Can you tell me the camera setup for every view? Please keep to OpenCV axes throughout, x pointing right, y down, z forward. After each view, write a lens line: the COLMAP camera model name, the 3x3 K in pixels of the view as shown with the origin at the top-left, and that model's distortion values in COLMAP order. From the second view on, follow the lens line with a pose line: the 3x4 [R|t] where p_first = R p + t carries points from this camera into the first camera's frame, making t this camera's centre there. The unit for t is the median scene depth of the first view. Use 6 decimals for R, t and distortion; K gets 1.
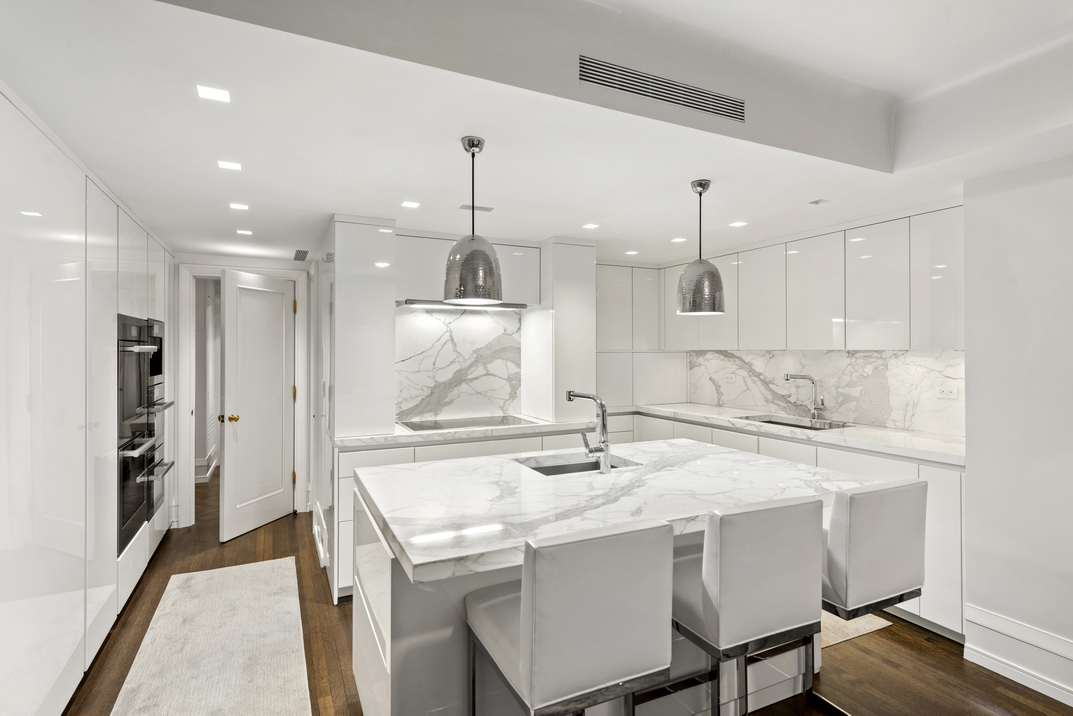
lens RADIAL K [[527.3, 0, 536.7], [0, 527.3, 353.8], [0, 0, 1]] dist [0.006884, 0.000700]
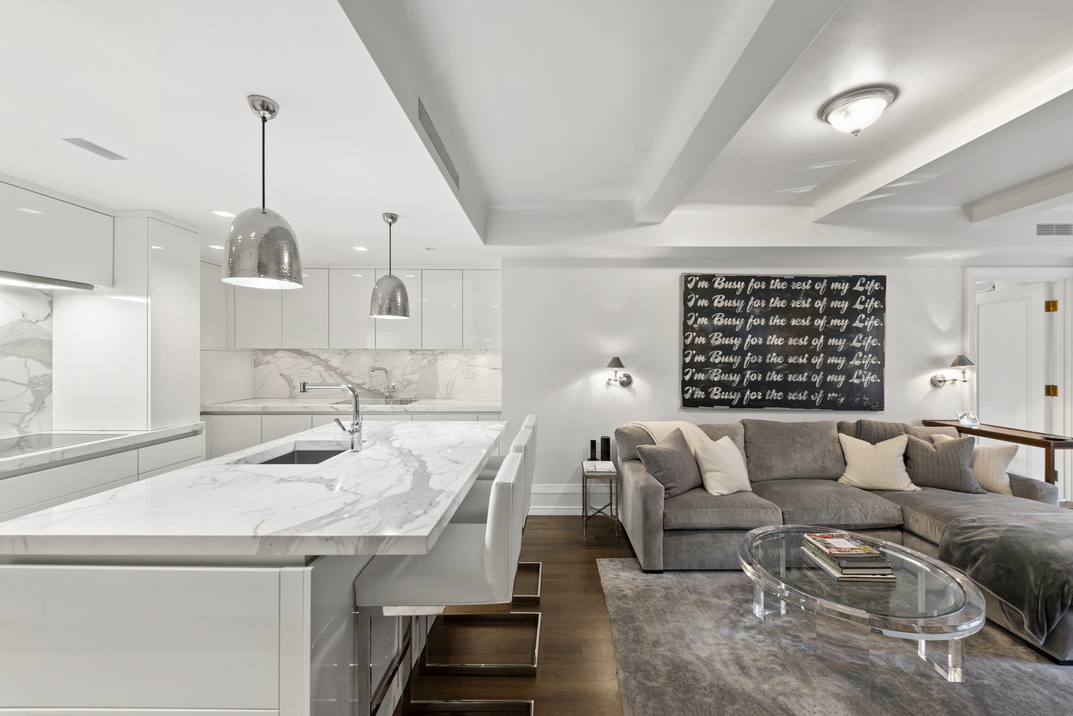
lens RADIAL K [[424.6, 0, 540.4], [0, 424.6, 358.4], [0, 0, 1]] dist [-0.000941, -0.000082]
pose [[0.441641, -0.002944, 0.897187, -0.292647], [0.001577, 0.999996, 0.002505, 0.014105], [-0.897191, 0.000309, 0.441644, 0.138390]]
